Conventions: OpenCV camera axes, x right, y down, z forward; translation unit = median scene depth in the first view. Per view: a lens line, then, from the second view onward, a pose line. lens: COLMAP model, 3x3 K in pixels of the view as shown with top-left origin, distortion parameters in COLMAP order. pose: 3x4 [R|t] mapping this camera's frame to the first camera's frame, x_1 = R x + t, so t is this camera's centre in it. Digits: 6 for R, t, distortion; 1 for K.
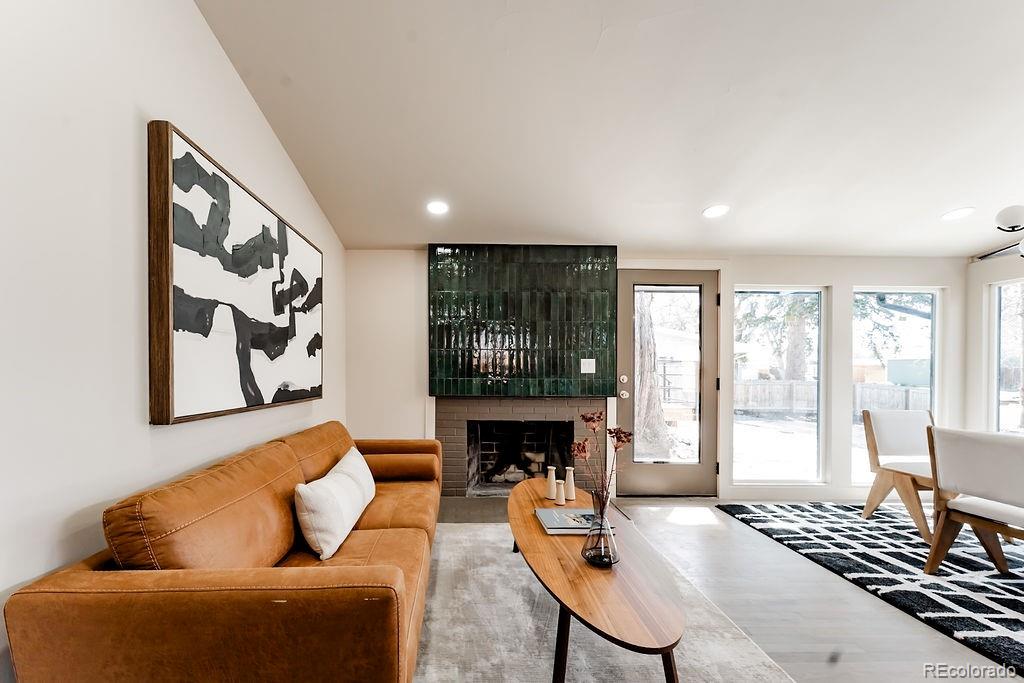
lens RADIAL K [[429.9, 0, 488.8], [0, 429.9, 366.9], [0, 0, 1]] dist [0.001415, -0.001124]
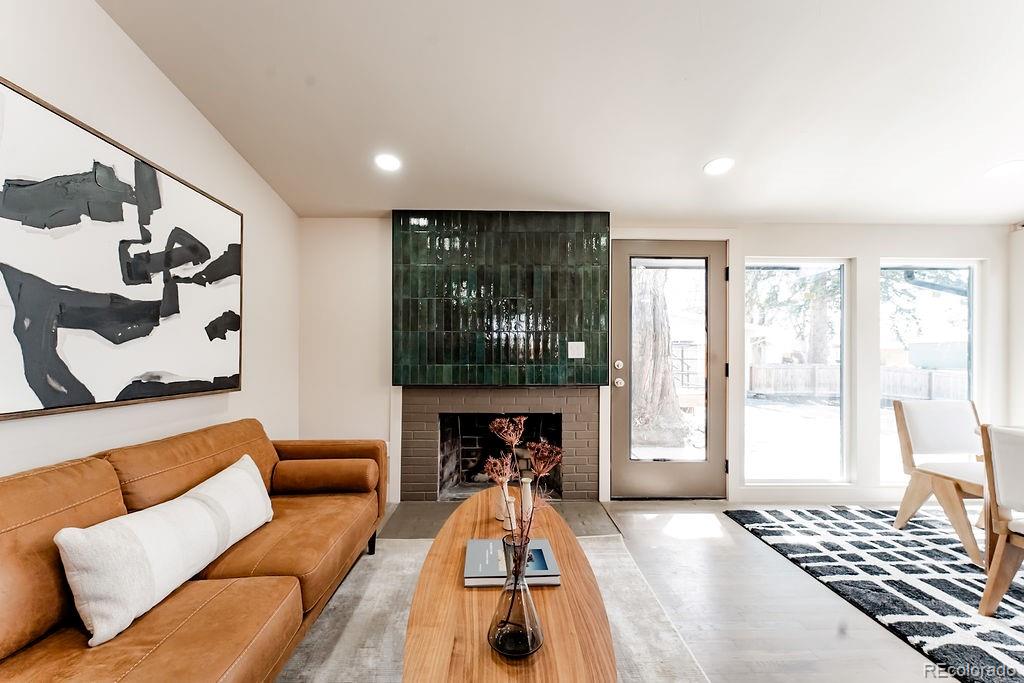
lens RADIAL K [[429.9, 0, 511.6], [0, 429.9, 350.2], [0, 0, 1]] dist [0.001415, -0.001124]
pose [[0.999991, -0.004147, 0.000494, 0.107438], [0.004149, 0.999984, -0.003728, 0.000792], [-0.000478, 0.003730, 0.999993, 0.142133]]
